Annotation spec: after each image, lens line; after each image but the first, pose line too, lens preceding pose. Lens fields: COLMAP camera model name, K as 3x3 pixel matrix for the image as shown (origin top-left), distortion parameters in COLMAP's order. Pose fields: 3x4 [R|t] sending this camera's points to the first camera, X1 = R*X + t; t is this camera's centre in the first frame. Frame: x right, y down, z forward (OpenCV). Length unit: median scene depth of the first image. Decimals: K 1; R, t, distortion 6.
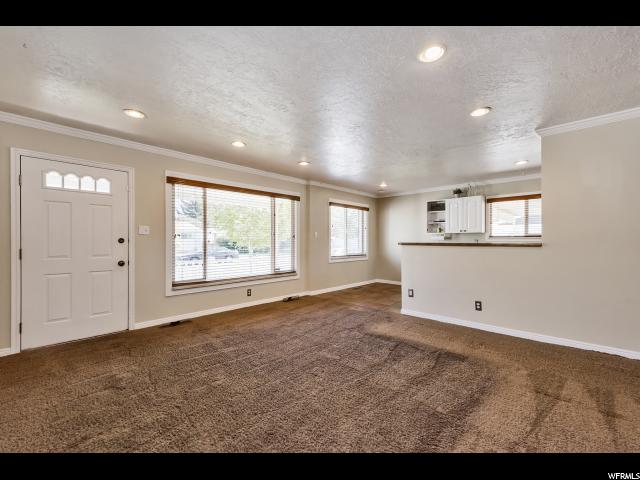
lens RADIAL K [[271.2, 0, 323.8], [0, 271.2, 240.0], [0, 0, 1]] dist [0.002637, 0.000225]
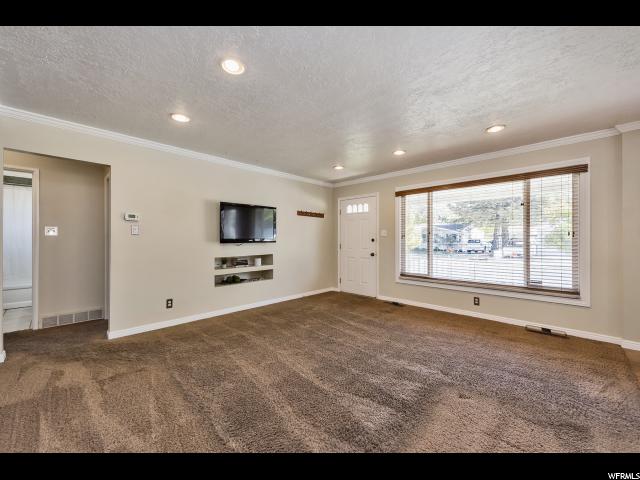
lens RADIAL K [[255.1, 0, 322.8], [0, 255.1, 239.0], [0, 0, 1]] dist [-0.001855, 0.000050]
pose [[-0.010461, -0.003928, -0.999938, 0.659867], [0.001706, 0.999991, -0.003946, 0.000417], [0.999944, -0.001748, -0.010454, 0.640409]]
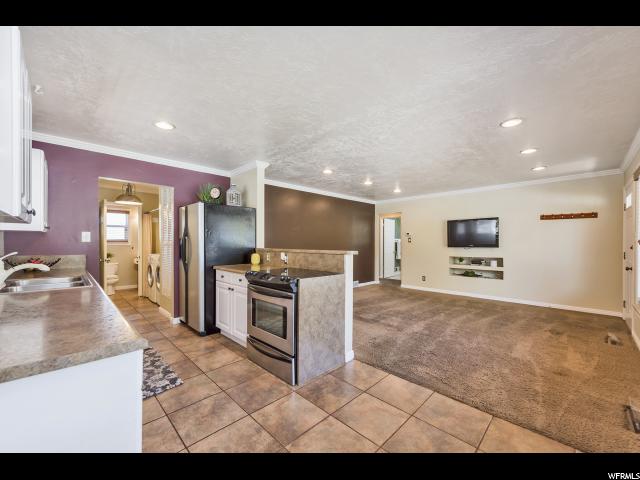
lens RADIAL K [[271.2, 0, 321.2], [0, 271.2, 242.9], [0, 0, 1]] dist [0.002637, 0.000225]
pose [[-0.999172, -0.001135, 0.040660, 0.371103], [-0.000900, 0.999983, 0.005799, -0.020624], [-0.040665, 0.005758, -0.999156, 1.893992]]
